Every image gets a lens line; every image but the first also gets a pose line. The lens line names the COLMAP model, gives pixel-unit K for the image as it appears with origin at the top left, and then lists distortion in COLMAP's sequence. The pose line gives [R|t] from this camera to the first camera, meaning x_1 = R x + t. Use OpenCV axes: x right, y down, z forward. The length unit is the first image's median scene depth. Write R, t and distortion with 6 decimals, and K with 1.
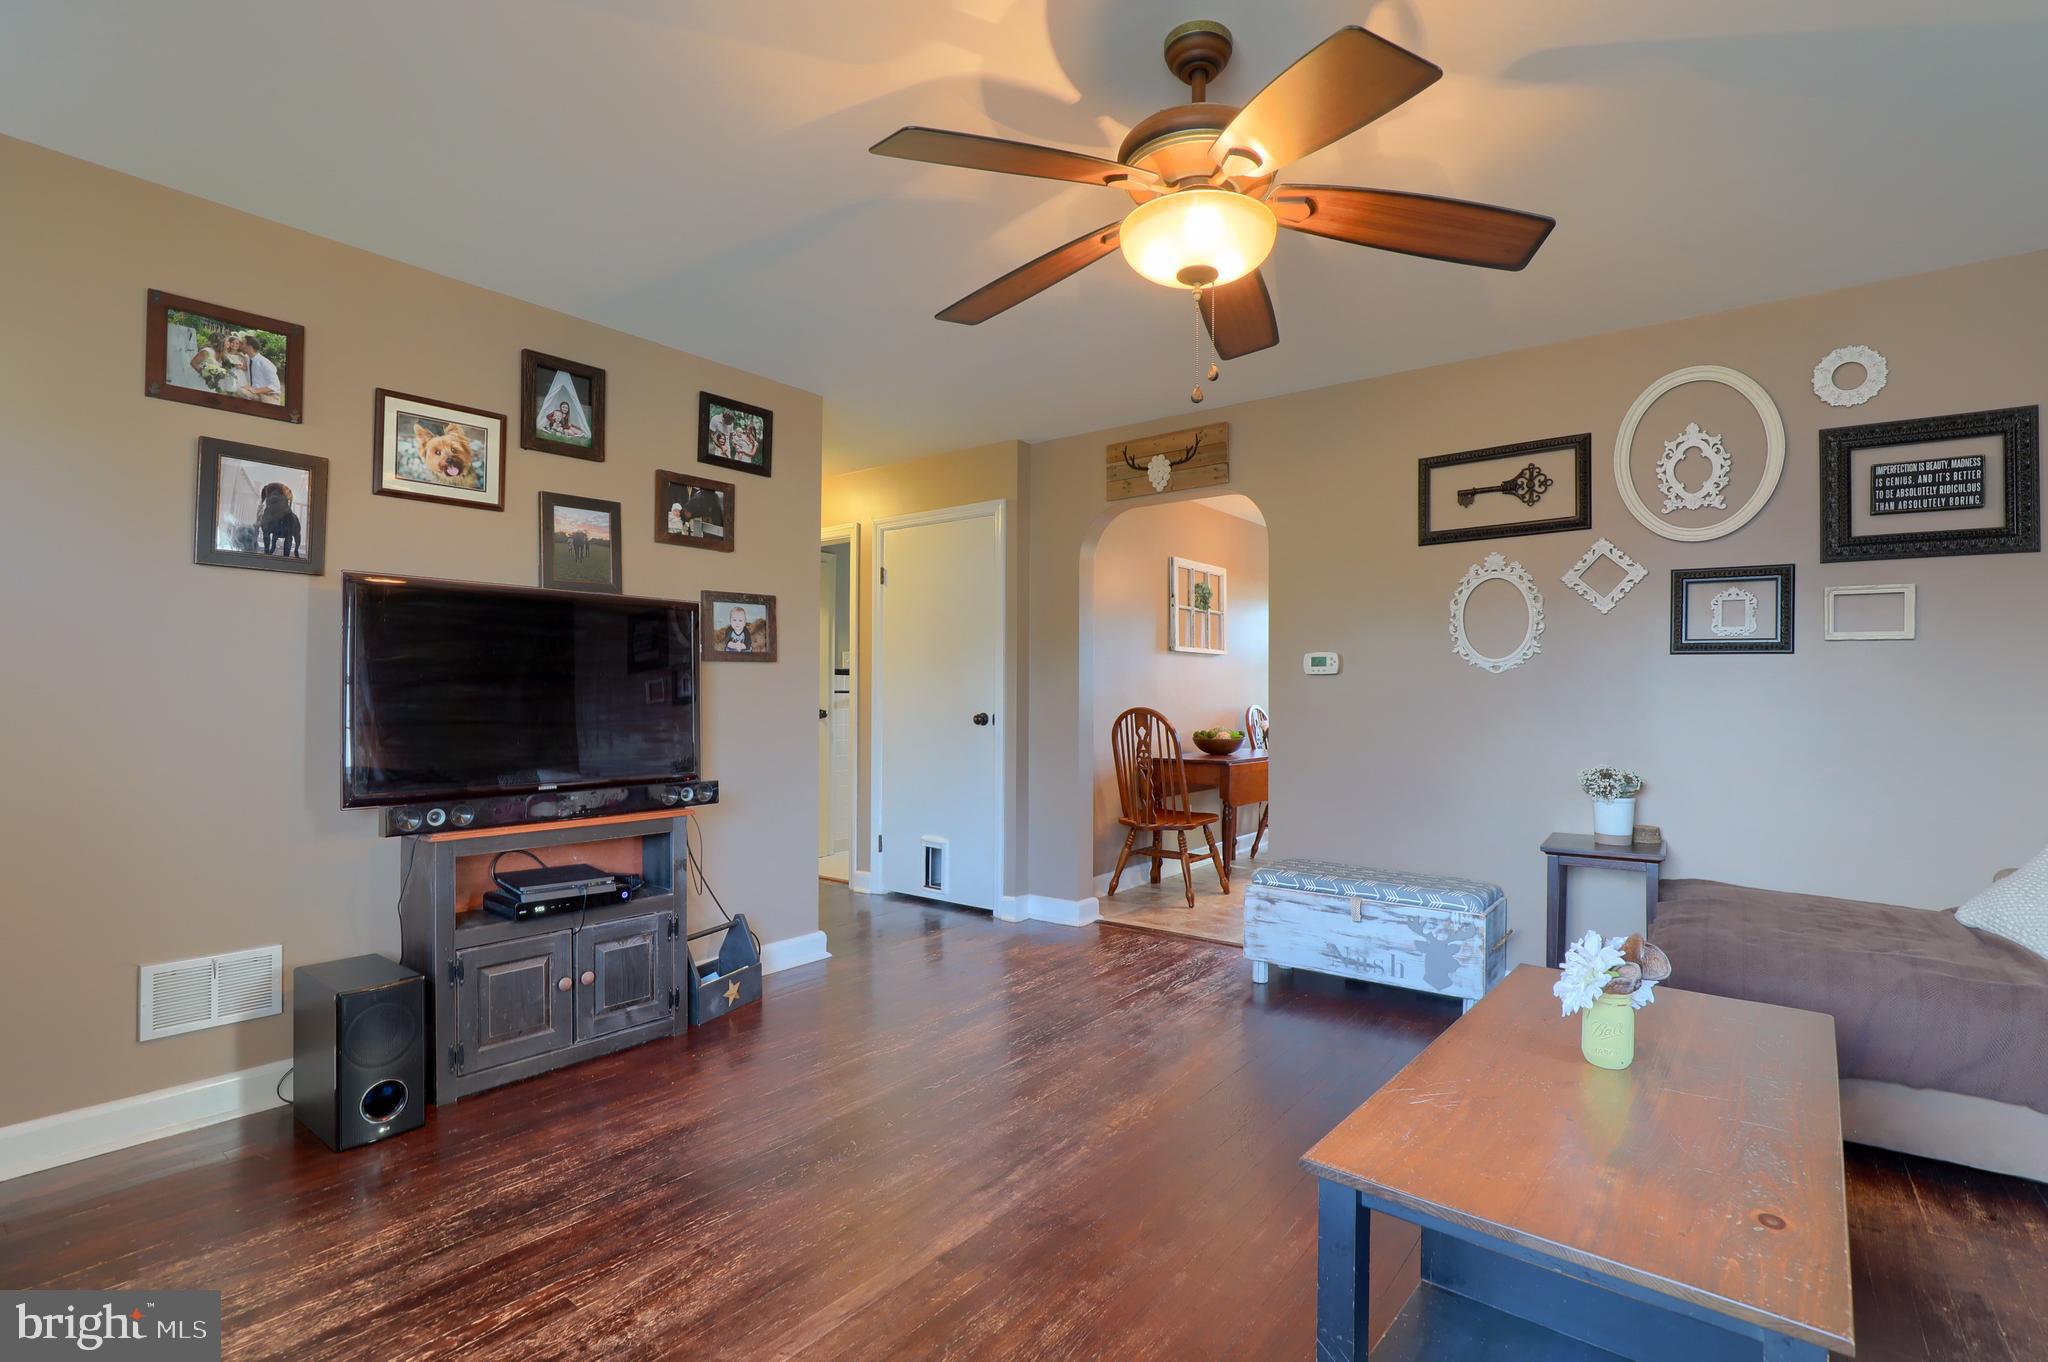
lens RADIAL K [[917.2, 0, 1053.1], [0, 917.2, 685.2], [0, 0, 1]] dist [-0.021119, 0.000060]
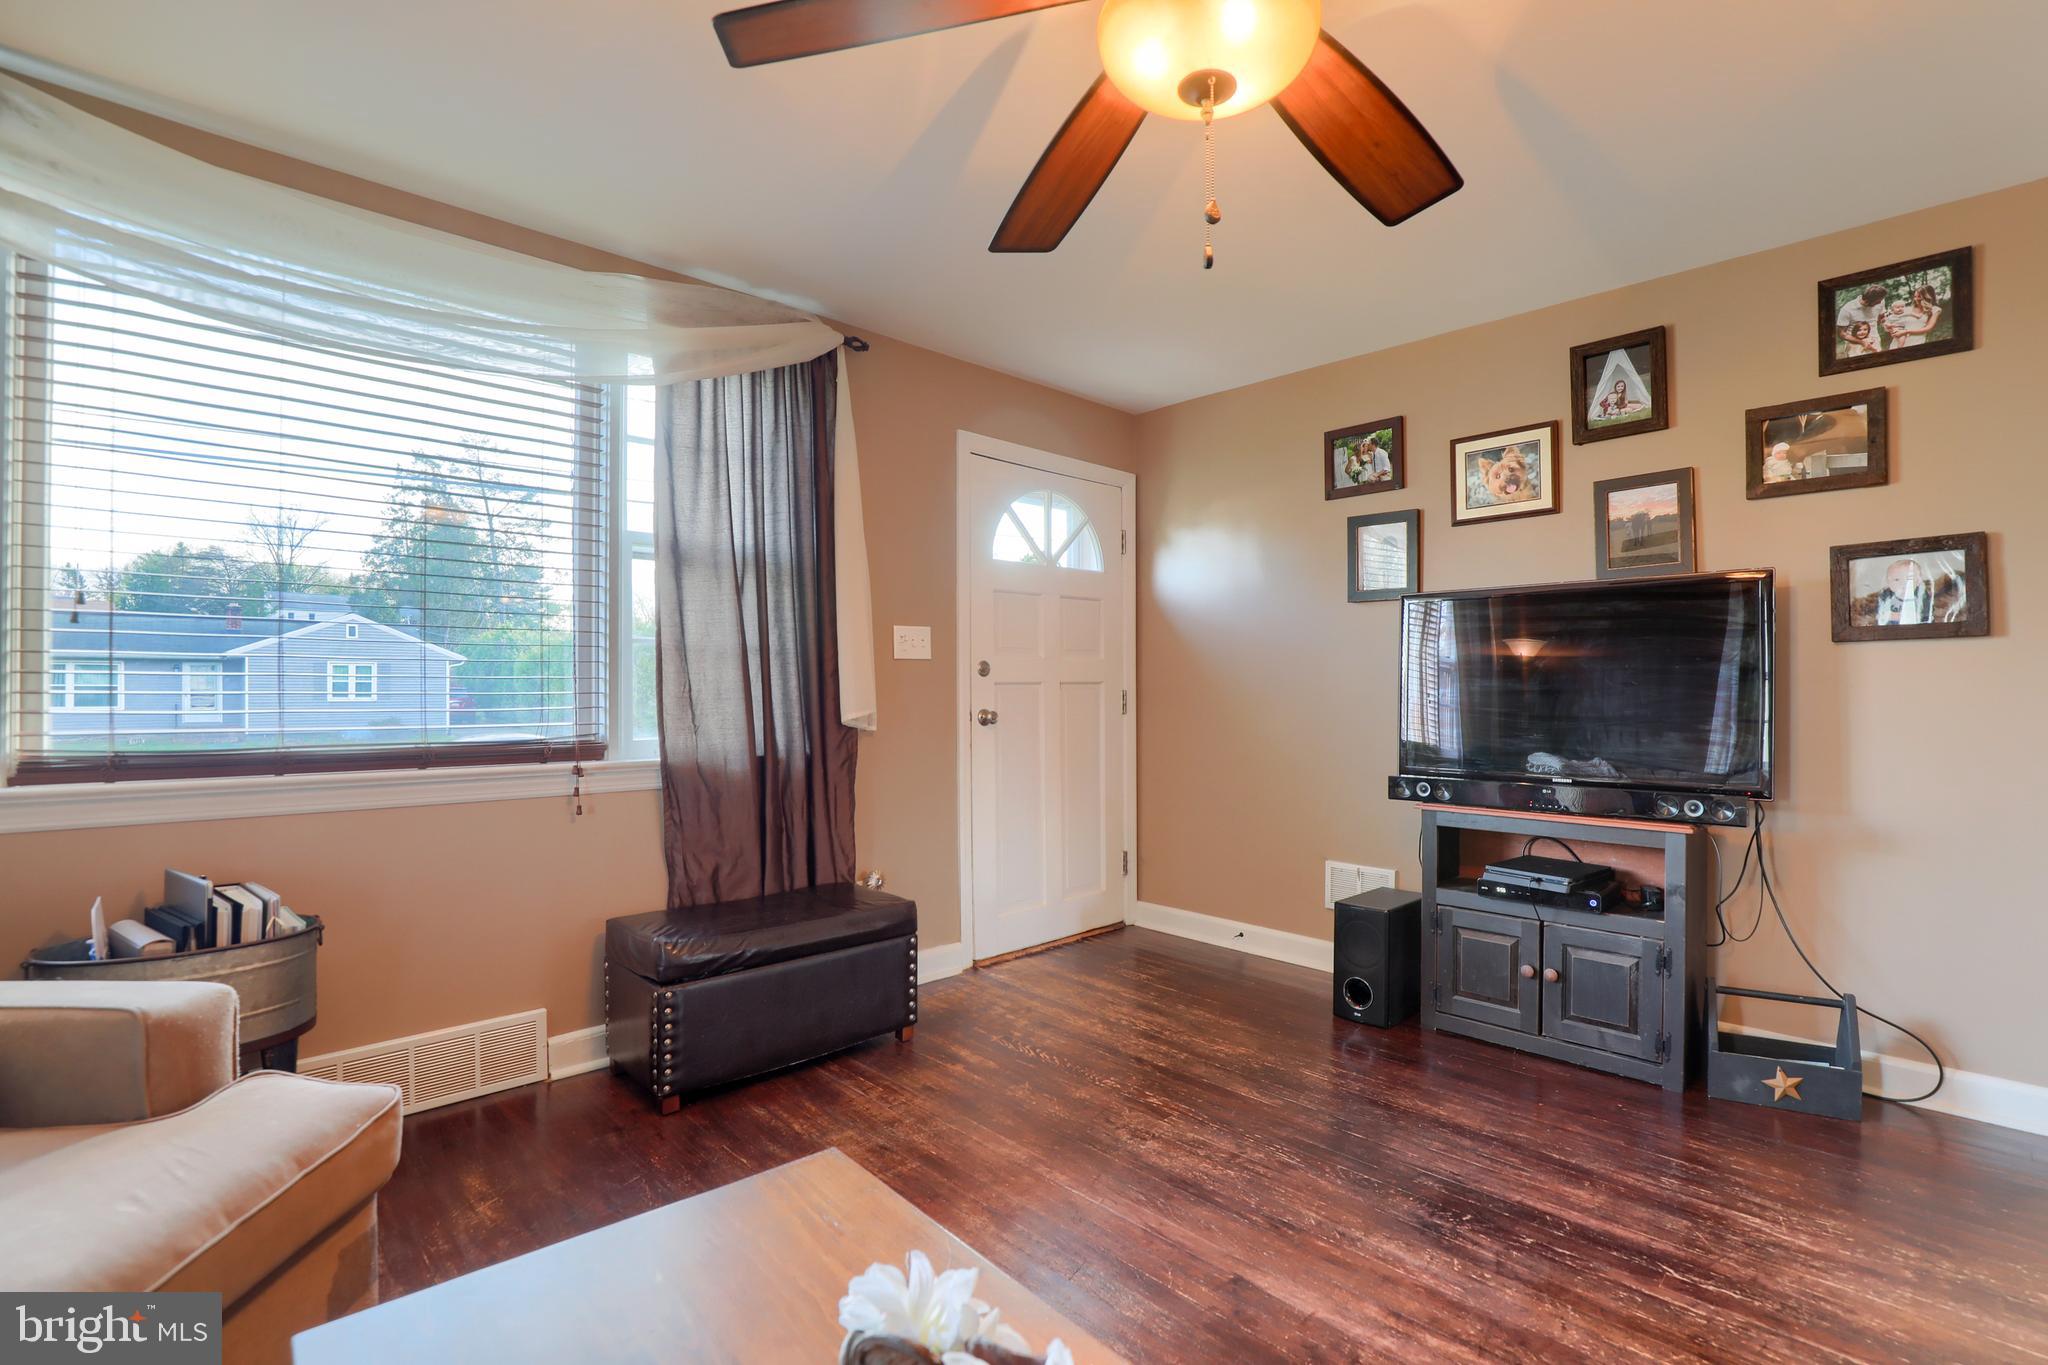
lens RADIAL K [[917.2, 0, 1053.1], [0, 917.2, 686.7], [0, 0, 1]] dist [-0.021119, 0.000060]
pose [[-0.118574, -0.004586, -0.992935, 0.498177], [0.012750, 0.999900, -0.006141, 0.007487], [0.992863, -0.013388, -0.118504, 0.544809]]
